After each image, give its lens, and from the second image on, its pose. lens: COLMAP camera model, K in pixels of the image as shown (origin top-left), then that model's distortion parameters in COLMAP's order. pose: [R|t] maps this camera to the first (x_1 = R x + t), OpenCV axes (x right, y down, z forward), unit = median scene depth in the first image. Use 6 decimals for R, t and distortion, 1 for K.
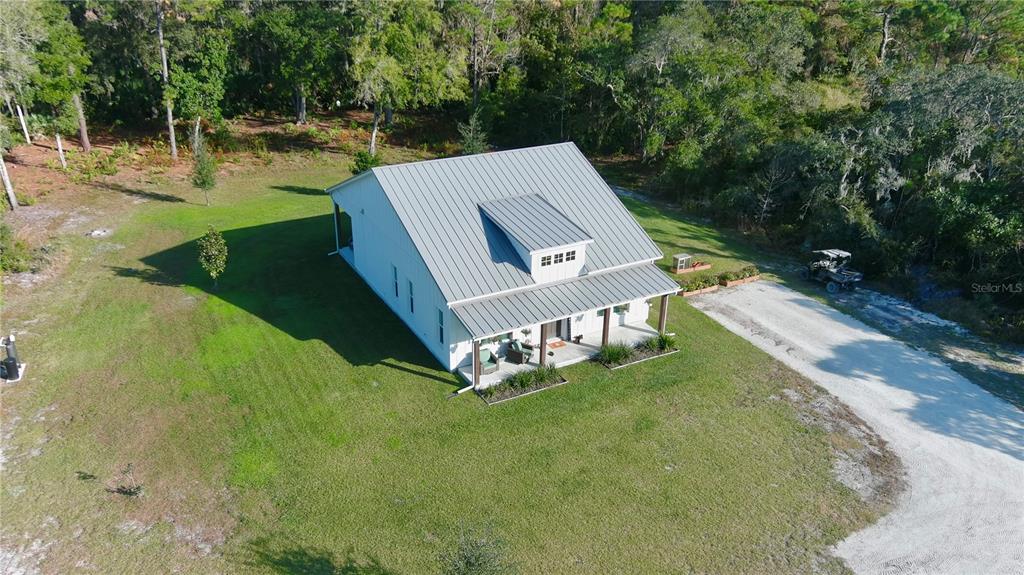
lens RADIAL K [[805.0, 0, 512.0], [0, 805.0, 287.5], [0, 0, 1]] dist [0.030651, -0.012352]
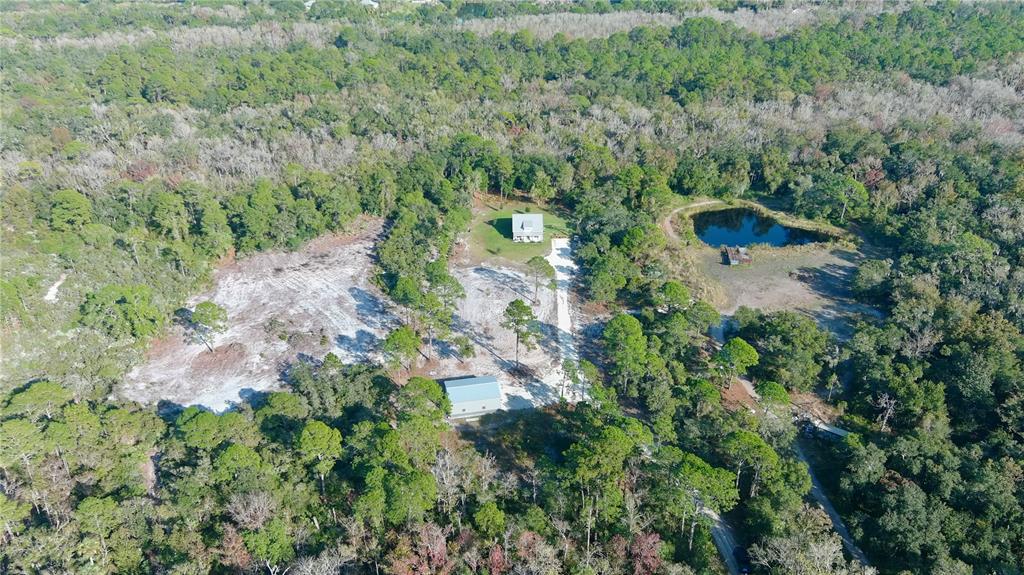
lens RADIAL K [[805.0, 0, 512.0], [0, 805.0, 287.5], [0, 0, 1]] dist [0.030651, -0.012352]
pose [[0.877198, 0.198604, -0.437126, 3.558561], [-0.184251, 0.979975, 0.075498, -0.041022], [0.443367, 0.014315, 0.896226, -6.307450]]
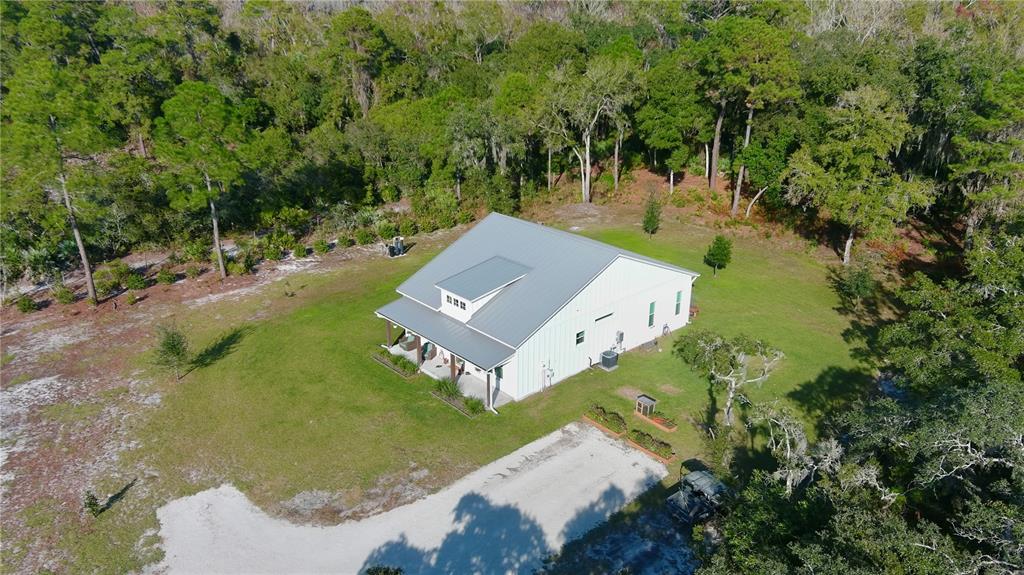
lens RADIAL K [[805.0, 0, 512.0], [0, 805.0, 287.5], [0, 0, 1]] dist [0.030651, -0.012352]
pose [[0.231850, 0.352135, -0.906778, 1.259497], [-0.407107, 0.881741, 0.238320, -0.407964], [0.883464, 0.313901, 0.347789, 0.598726]]
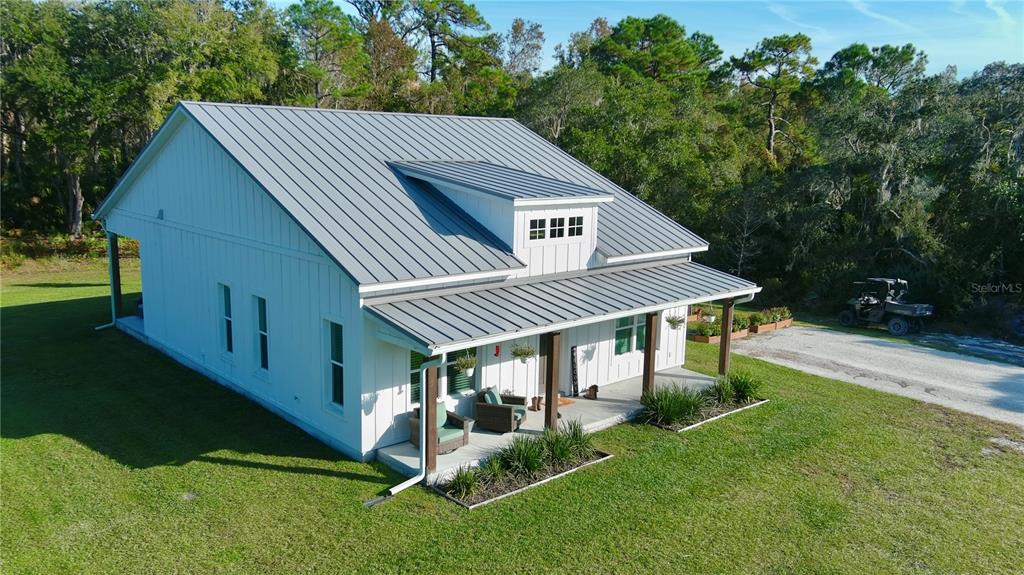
lens RADIAL K [[805.0, 0, 512.0], [0, 805.0, 287.5], [0, 0, 1]] dist [0.030651, -0.012352]
pose [[0.973554, -0.035199, 0.225731, -0.090575], [0.089804, 0.967484, -0.236453, 0.122600], [-0.210068, 0.250471, 0.945059, 0.506685]]
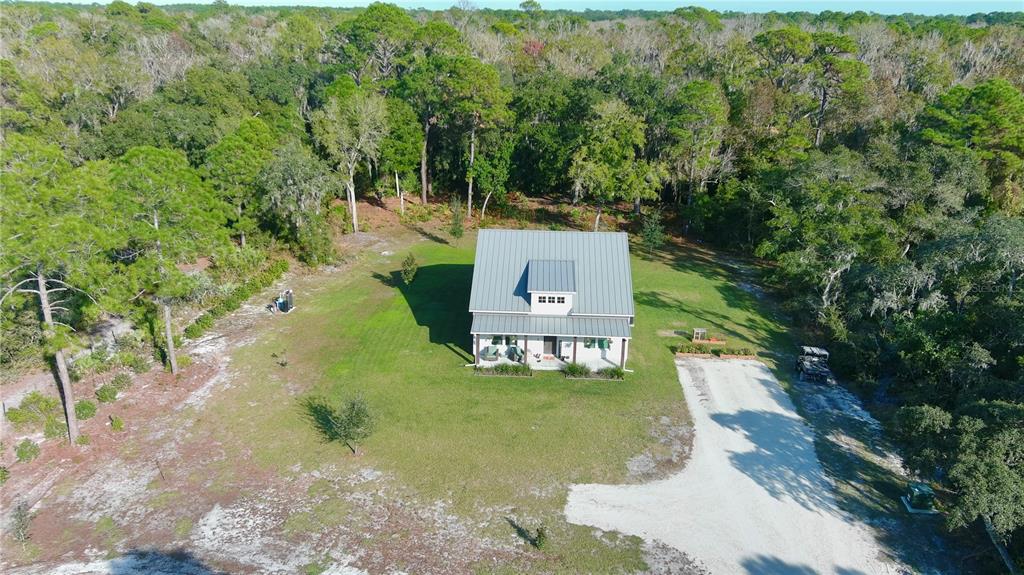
lens RADIAL K [[805.0, 0, 512.0], [0, 805.0, 287.5], [0, 0, 1]] dist [0.030651, -0.012352]
pose [[0.851639, 0.166948, -0.496830, 0.740898], [-0.220591, 0.974041, -0.050821, 0.035148], [0.475448, 0.152878, 0.866359, -0.365051]]
